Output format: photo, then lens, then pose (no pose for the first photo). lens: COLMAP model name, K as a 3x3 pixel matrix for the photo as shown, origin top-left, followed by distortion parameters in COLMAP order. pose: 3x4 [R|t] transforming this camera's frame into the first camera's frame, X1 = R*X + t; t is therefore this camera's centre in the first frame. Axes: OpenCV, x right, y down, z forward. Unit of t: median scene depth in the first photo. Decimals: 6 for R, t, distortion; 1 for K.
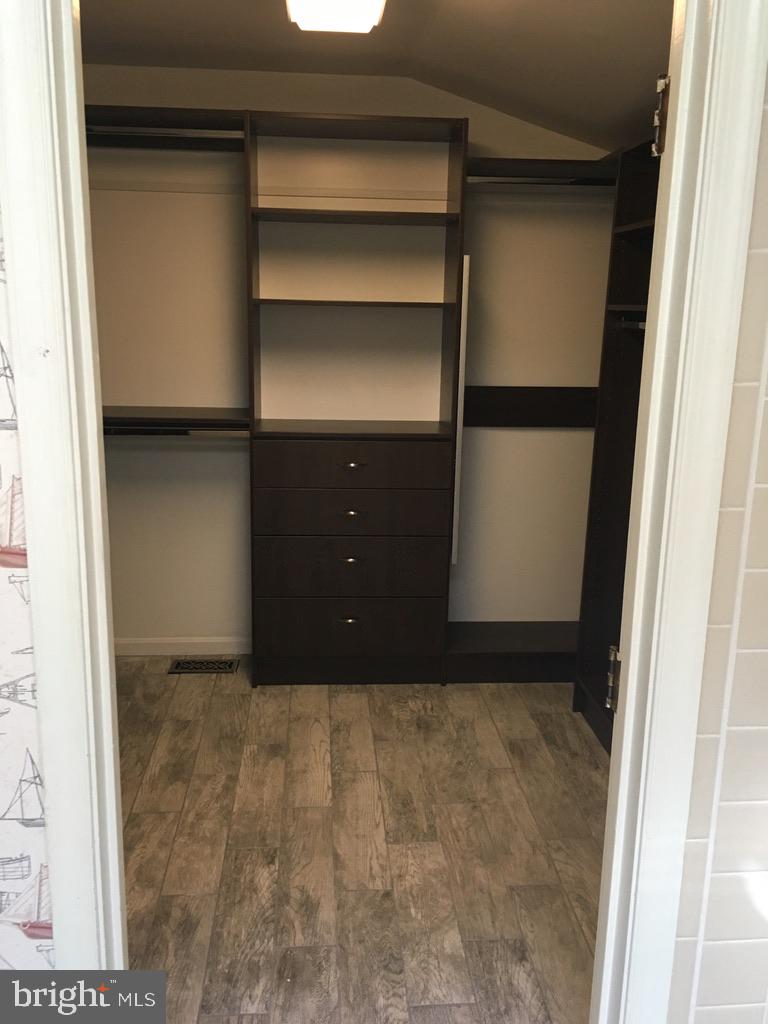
lens RADIAL K [[871.3, 0, 379.9], [0, 871.3, 519.1], [0, 0, 1]] dist [0.064569, -0.083367]
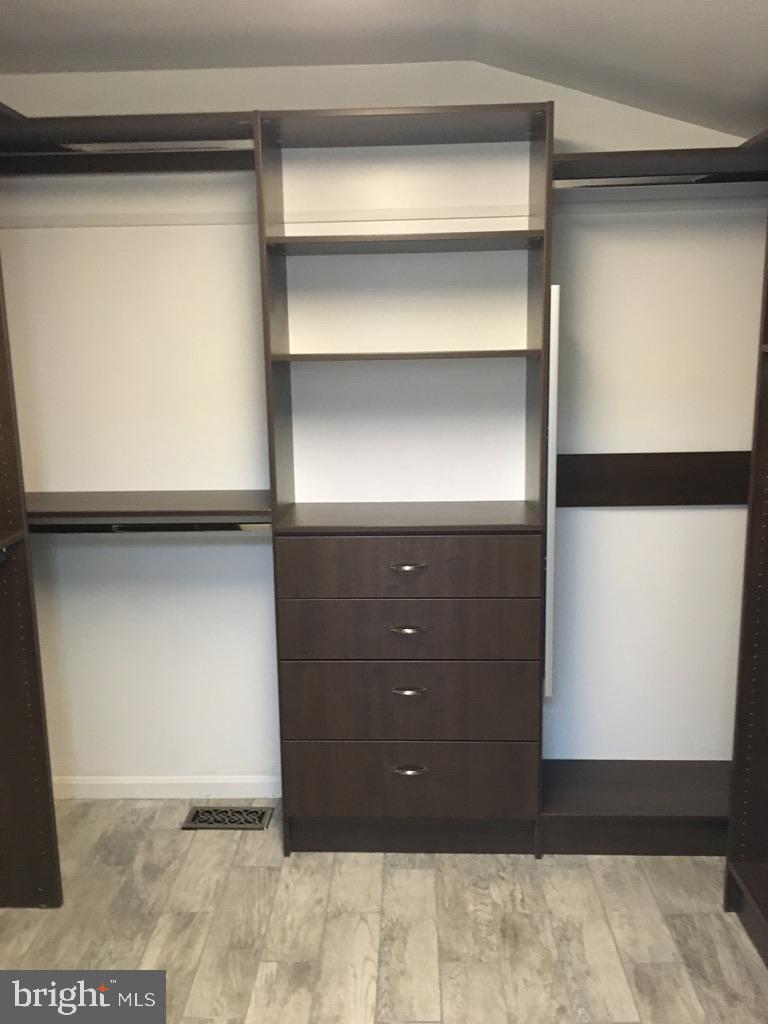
lens RADIAL K [[871.3, 0, 376.4], [0, 871.3, 509.5], [0, 0, 1]] dist [0.064569, -0.083367]
pose [[0.993111, -0.017651, -0.115843, 0.029536], [0.011906, 0.998673, -0.050095, -0.072872], [0.116573, 0.048371, 0.992003, 0.244509]]
